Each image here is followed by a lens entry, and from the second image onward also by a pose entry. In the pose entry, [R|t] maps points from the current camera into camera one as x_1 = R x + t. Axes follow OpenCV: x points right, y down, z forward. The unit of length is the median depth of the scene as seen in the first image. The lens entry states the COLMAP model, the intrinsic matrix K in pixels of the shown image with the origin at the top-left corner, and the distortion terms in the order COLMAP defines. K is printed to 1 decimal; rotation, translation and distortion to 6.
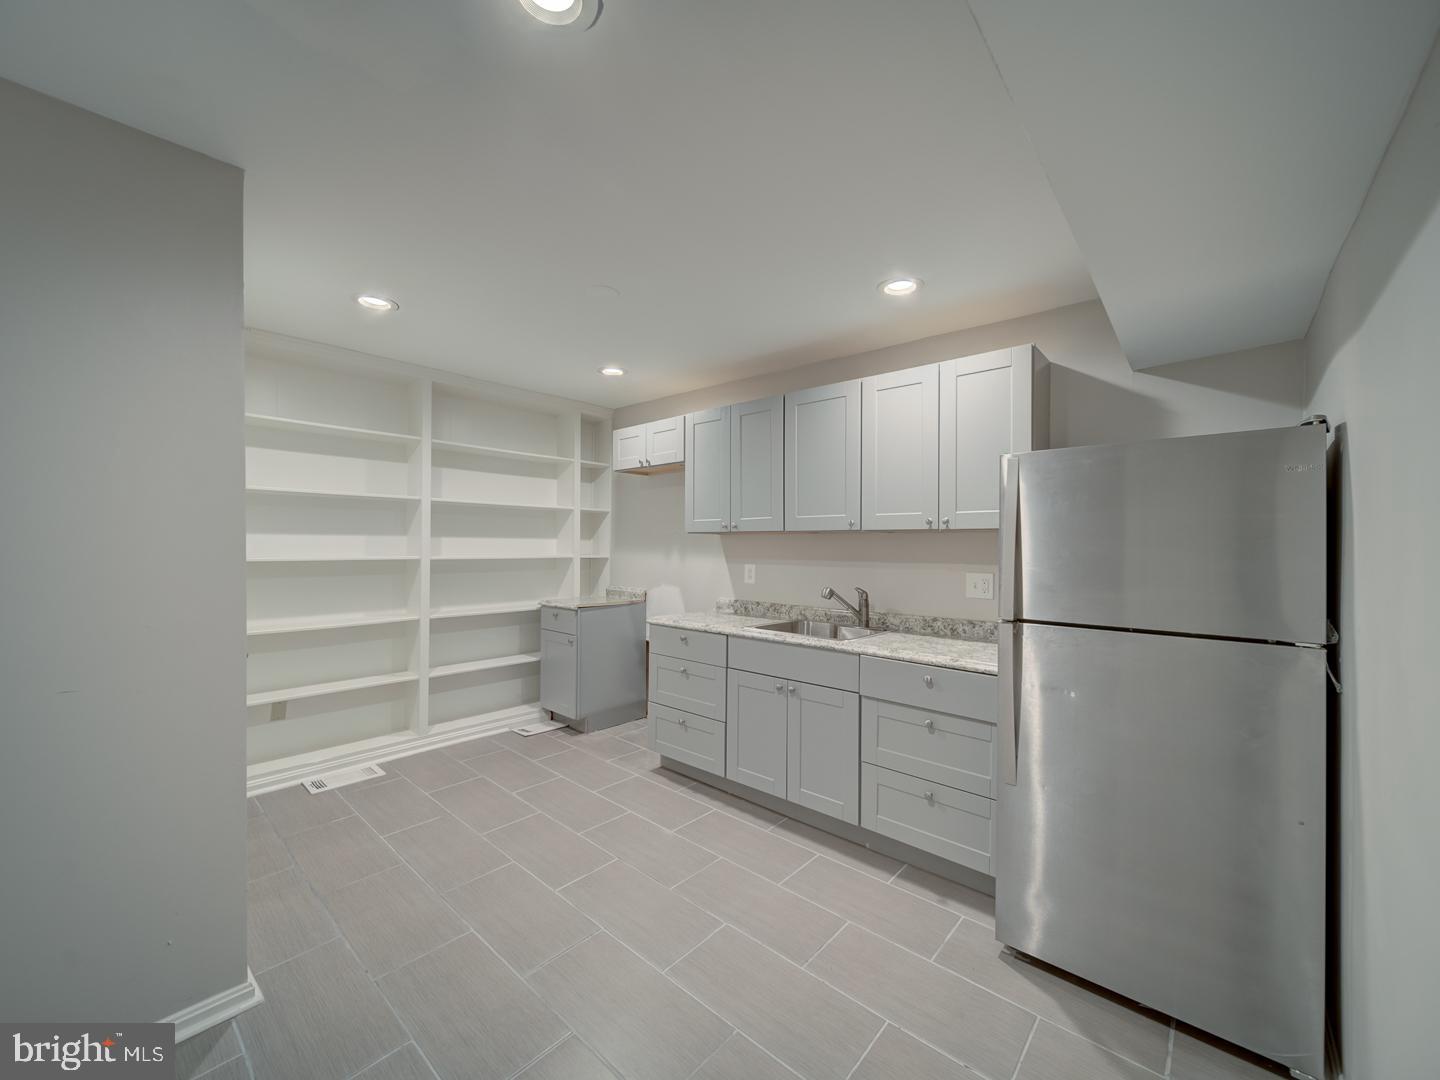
lens RADIAL K [[560.4, 0, 717.6], [0, 560.4, 541.6], [0, 0, 1]] dist [-0.000648, -0.000042]
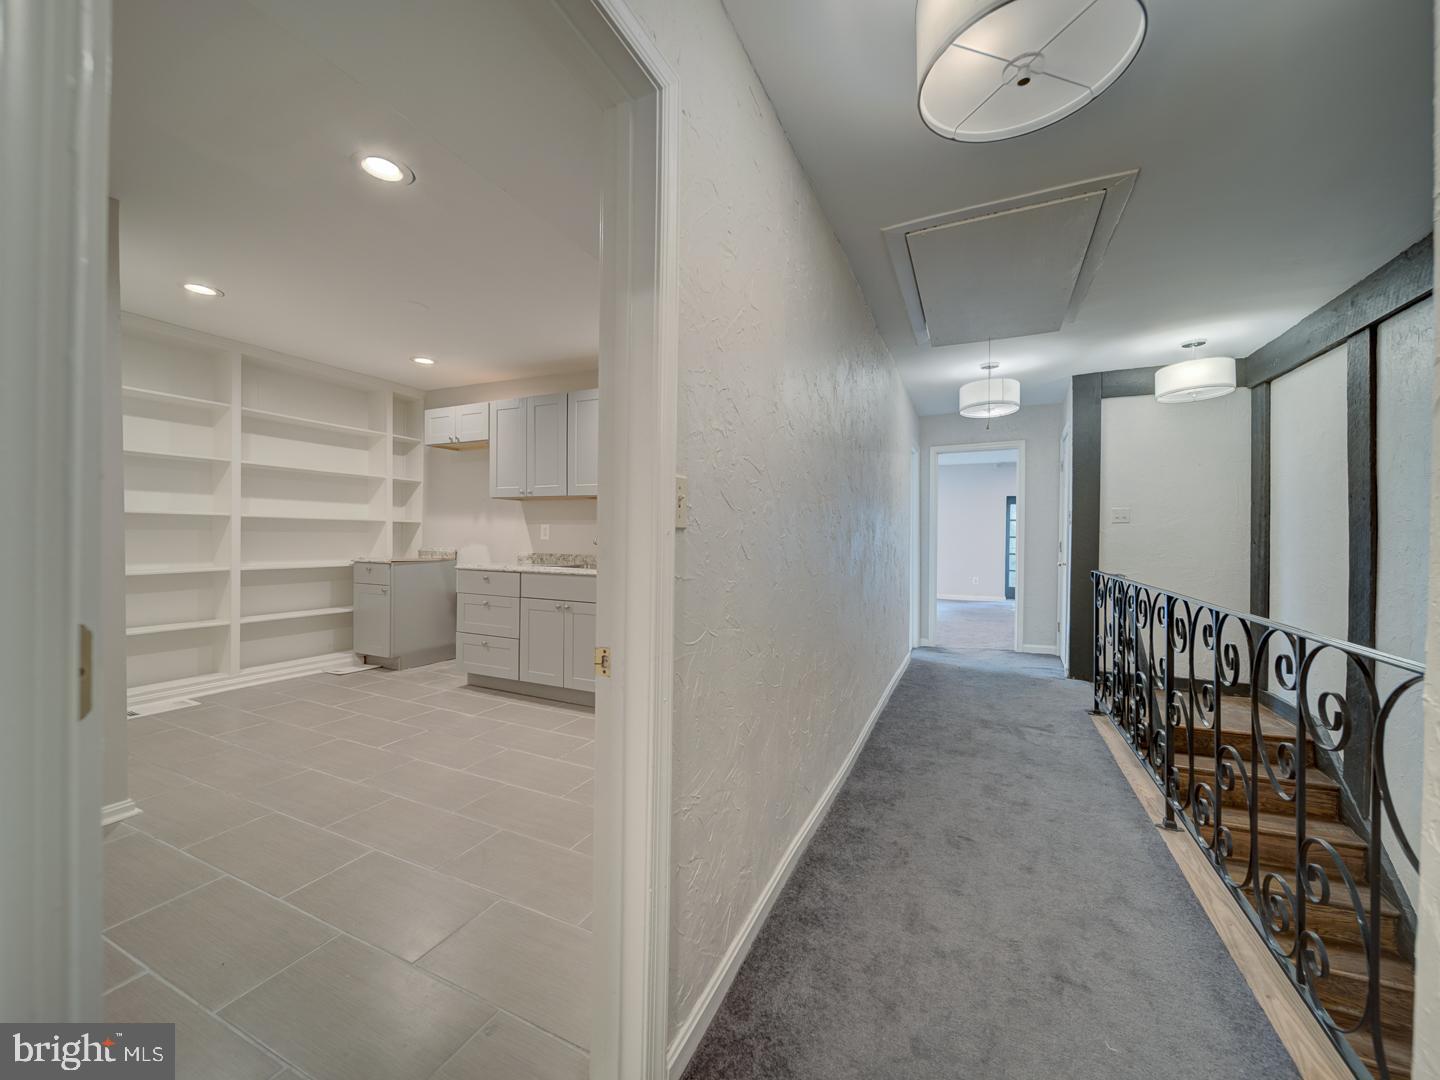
lens RADIAL K [[560.4, 0, 717.9], [0, 560.4, 543.1], [0, 0, 1]] dist [-0.000648, -0.000042]
pose [[0.956732, 0.002038, 0.290964, 0.061087], [-0.008560, 0.999740, 0.021146, 0.050638], [-0.290845, -0.022722, 0.956500, -0.311149]]
